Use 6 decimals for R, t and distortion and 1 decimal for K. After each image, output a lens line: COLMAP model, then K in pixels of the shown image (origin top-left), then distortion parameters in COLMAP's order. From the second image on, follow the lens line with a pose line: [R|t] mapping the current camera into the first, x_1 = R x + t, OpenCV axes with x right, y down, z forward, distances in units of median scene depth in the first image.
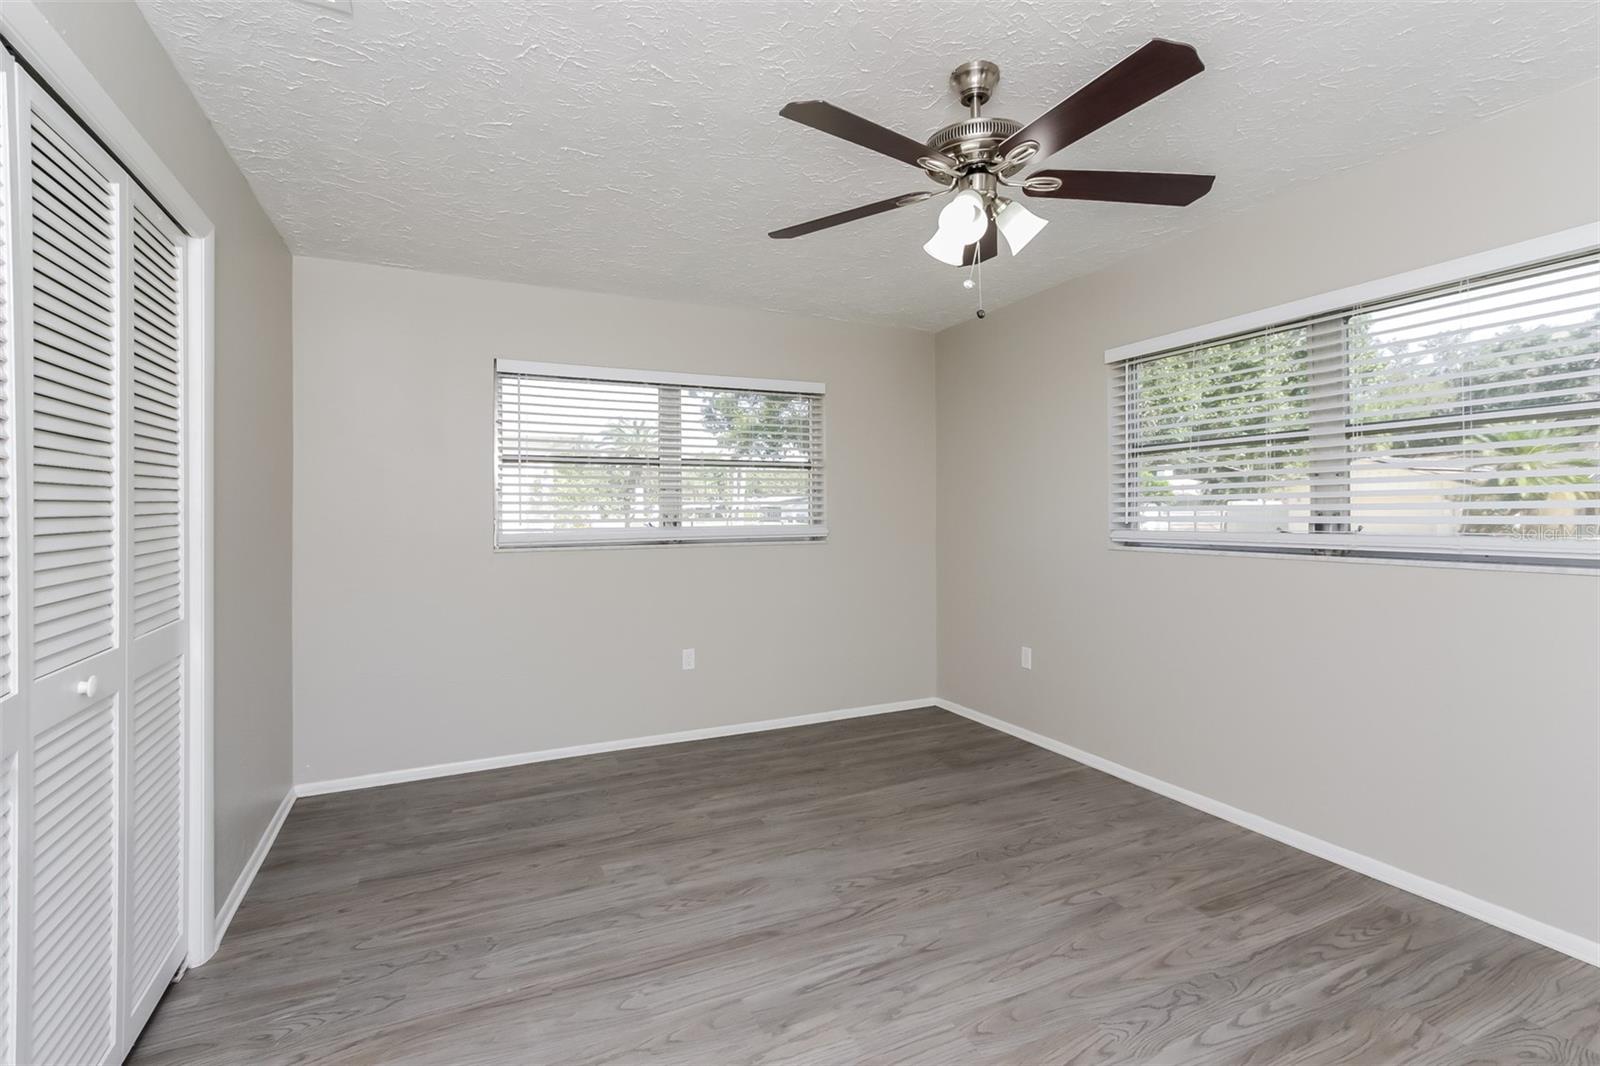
lens RADIAL K [[740.3, 0, 811.1], [0, 740.3, 512.4], [0, 0, 1]] dist [0.025228, -0.000474]
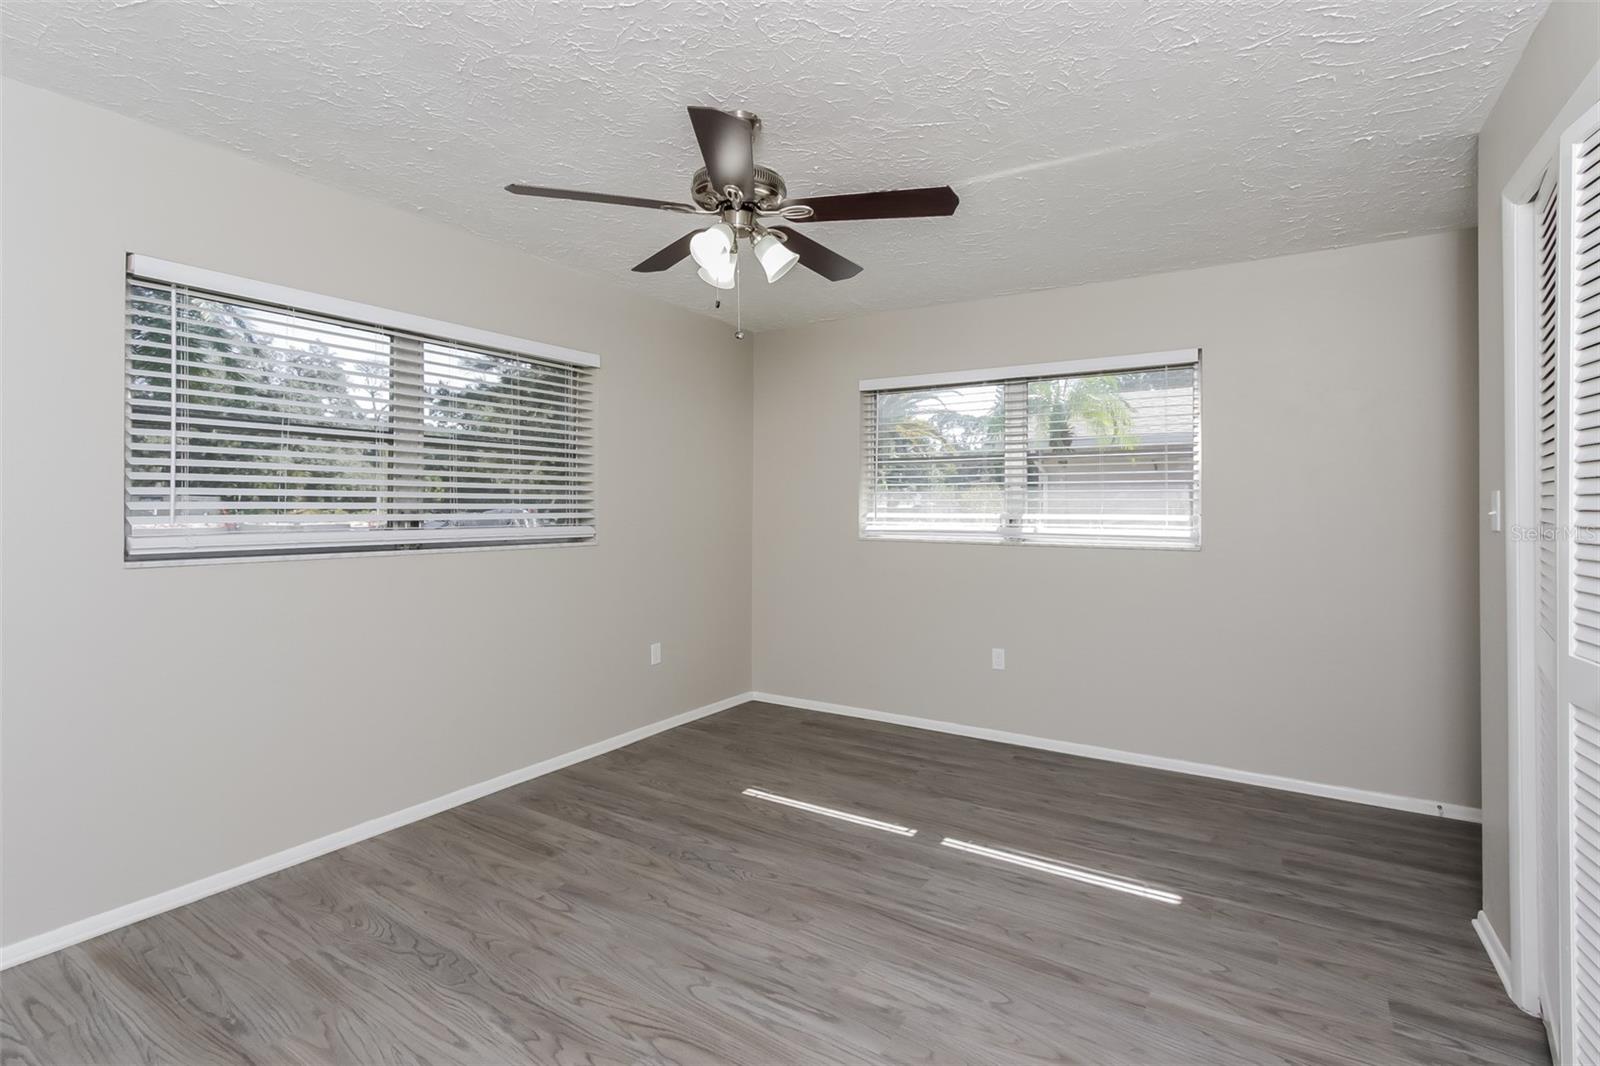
lens RADIAL K [[740.3, 0, 811.1], [0, 740.3, 512.4], [0, 0, 1]] dist [0.025228, -0.000474]
pose [[-0.526523, 0.004405, 0.850150, -0.648284], [-0.005020, 0.999953, -0.008290, 0.009288], [-0.850146, -0.008632, -0.526476, 1.233864]]
